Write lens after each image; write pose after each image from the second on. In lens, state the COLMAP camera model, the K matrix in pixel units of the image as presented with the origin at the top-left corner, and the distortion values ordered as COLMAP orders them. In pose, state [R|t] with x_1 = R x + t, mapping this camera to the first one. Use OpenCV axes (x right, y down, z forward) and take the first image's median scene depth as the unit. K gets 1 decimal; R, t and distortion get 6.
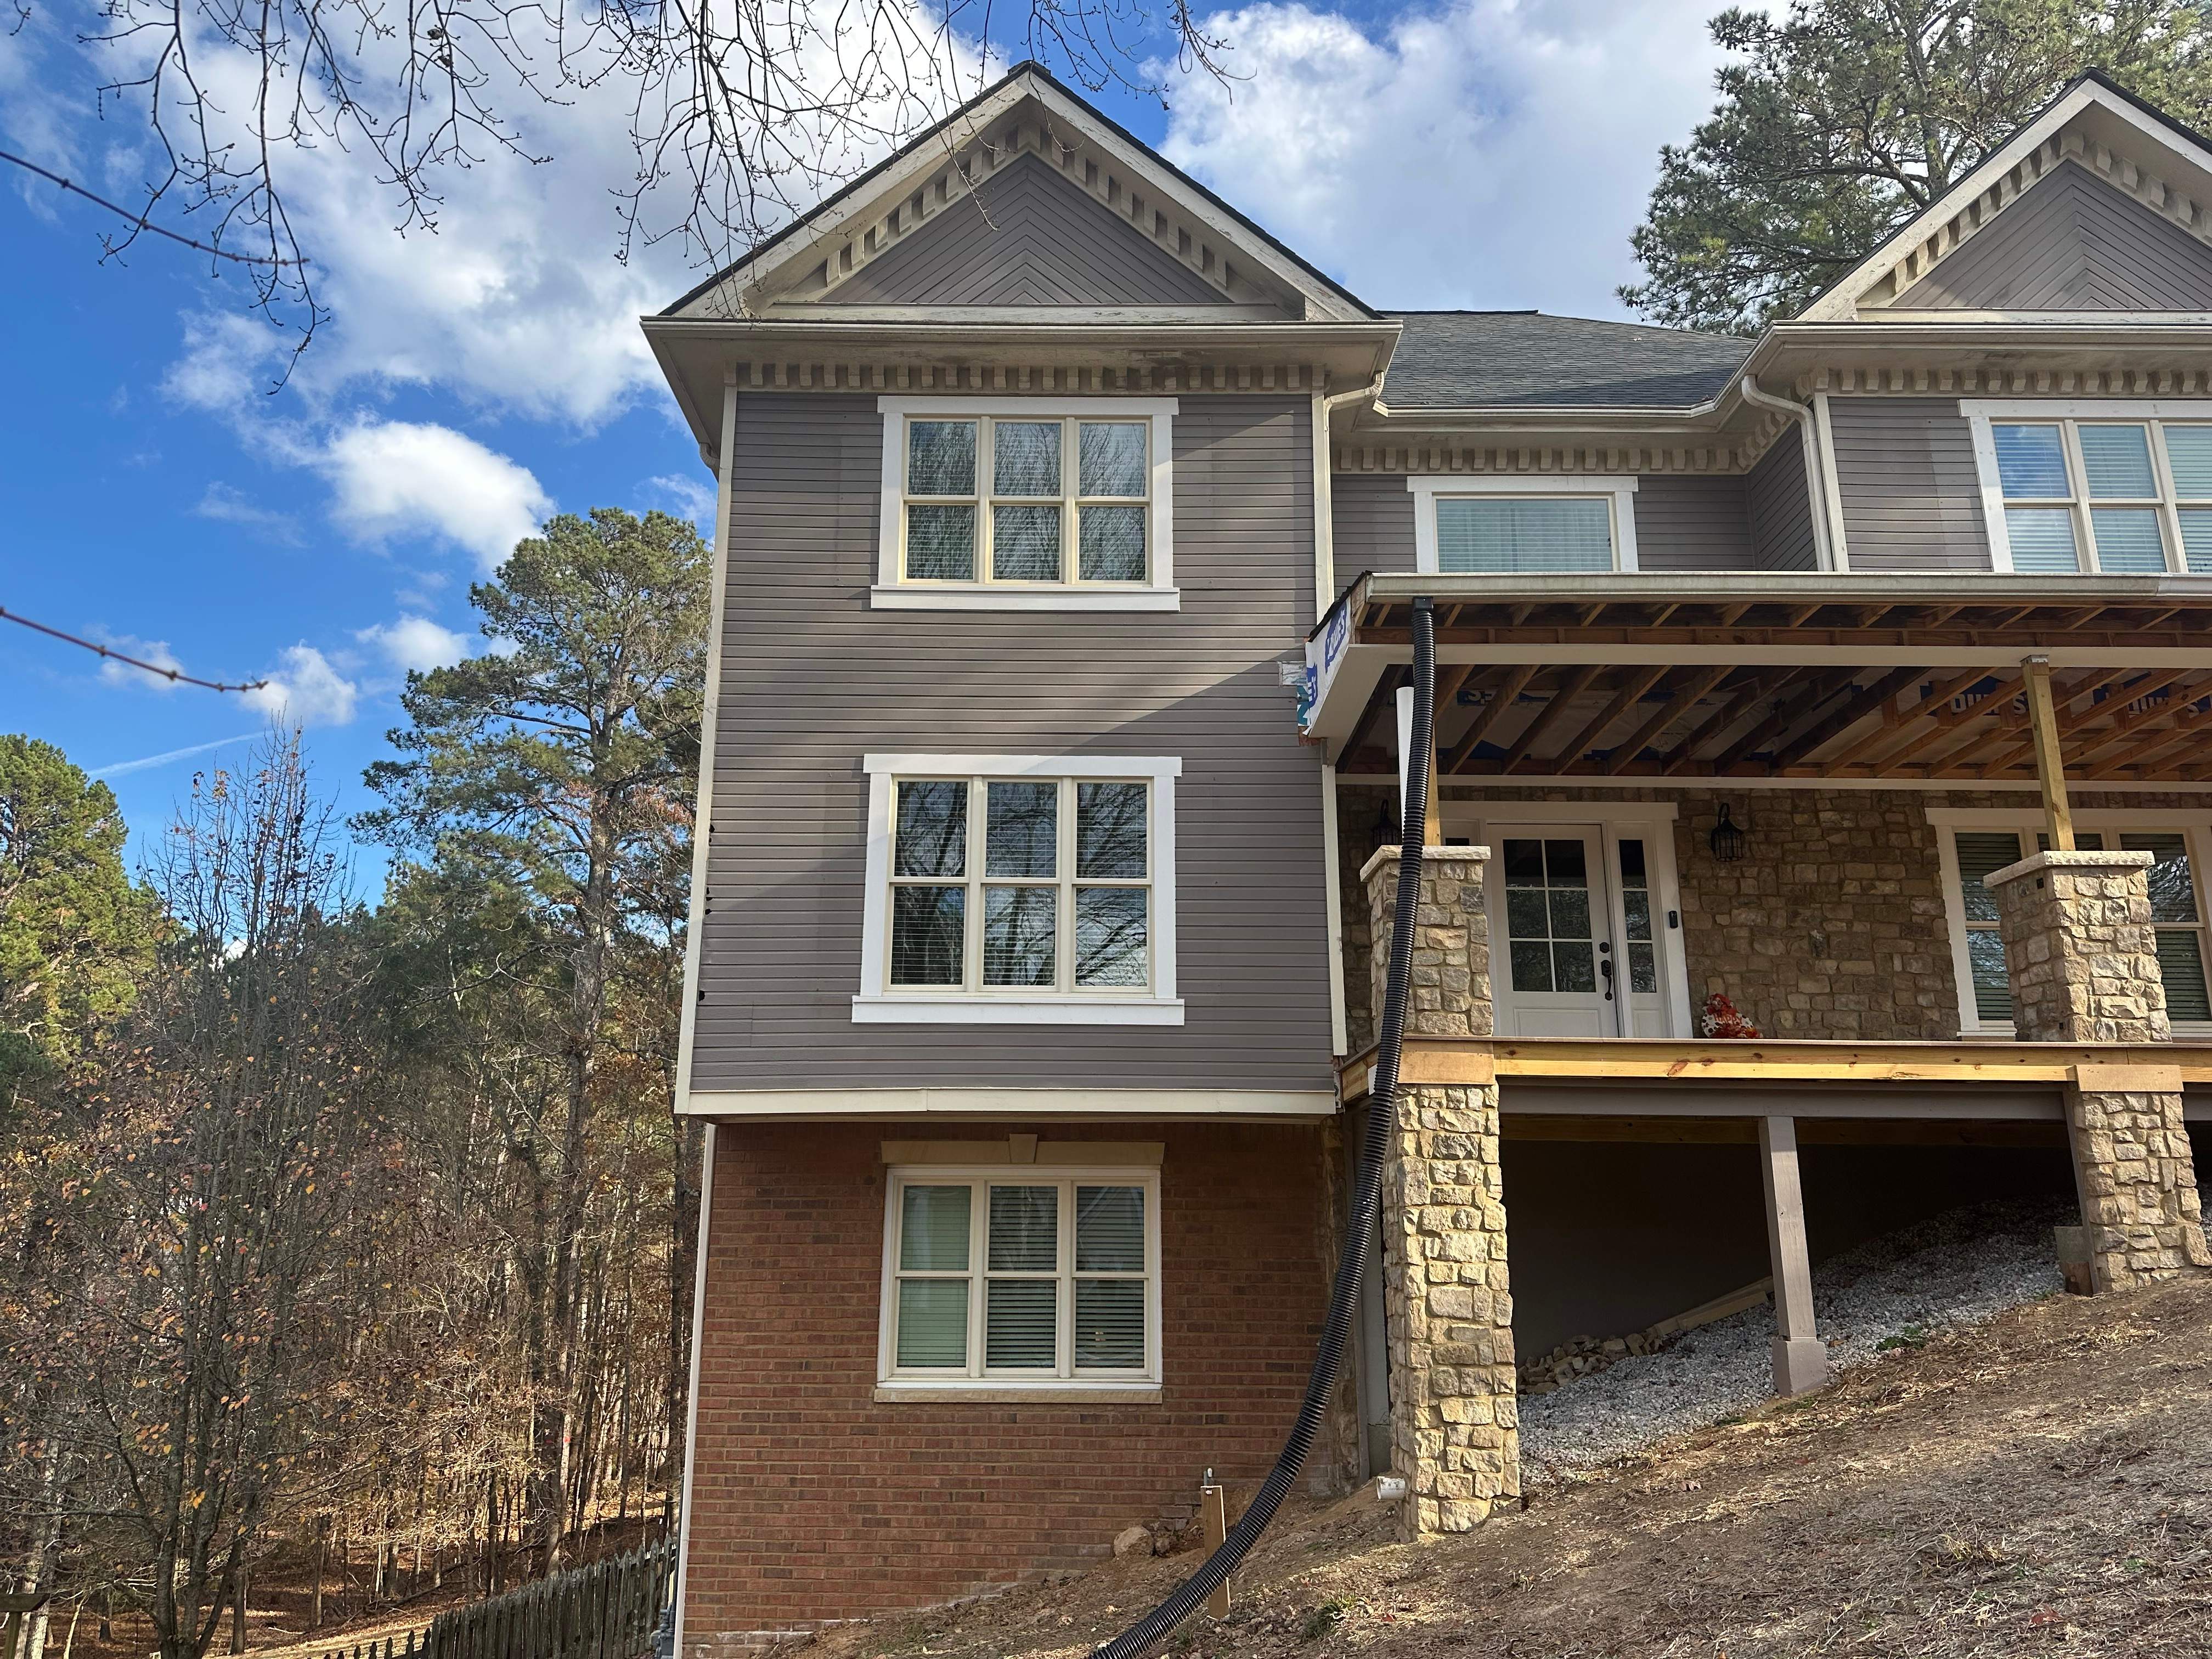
lens RADIAL K [[1544.1, 0, 1041.3], [0, 1544.1, 833.8], [0, 0, 1]] dist [0.060801, -0.103317]
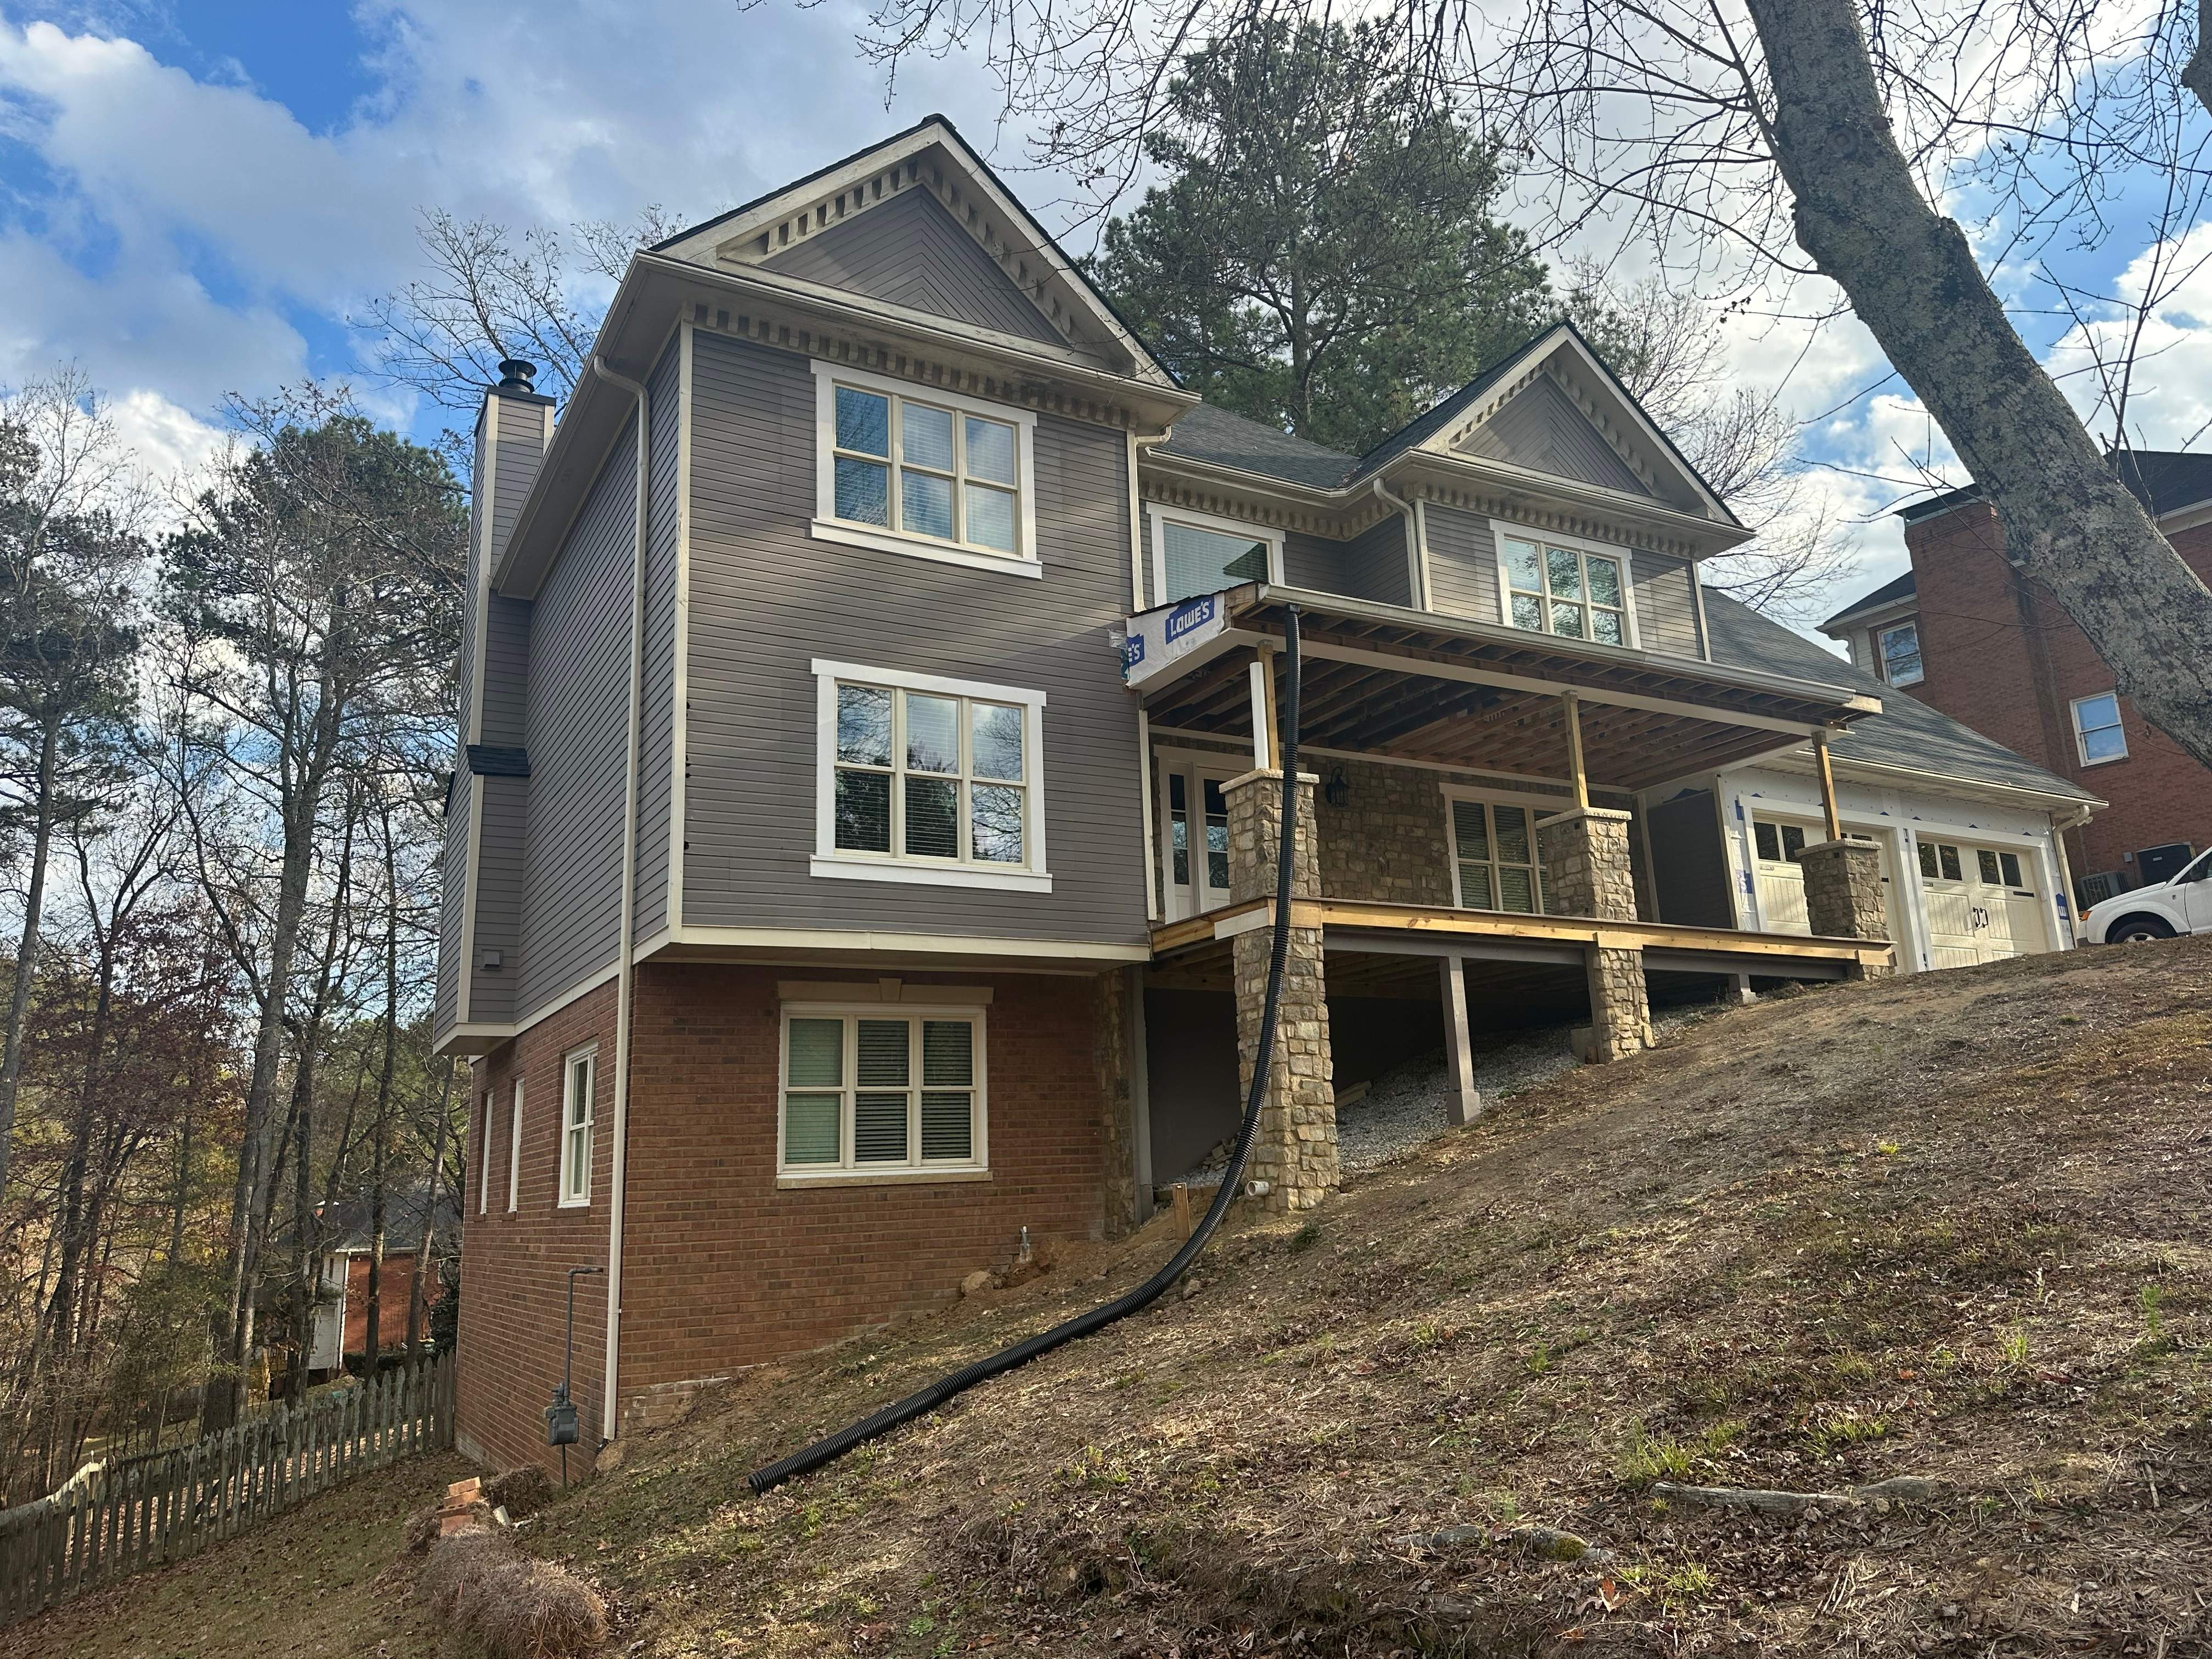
lens RADIAL K [[1540.8, 0, 1069.5], [0, 1540.8, 824.9], [0, 0, 1]] dist [0.075953, -0.095717]
pose [[0.872332, 0.075473, 0.483053, -0.520167], [-0.083595, 0.996489, -0.004730, 0.068209], [-0.481714, -0.036255, 0.875578, -0.163724]]
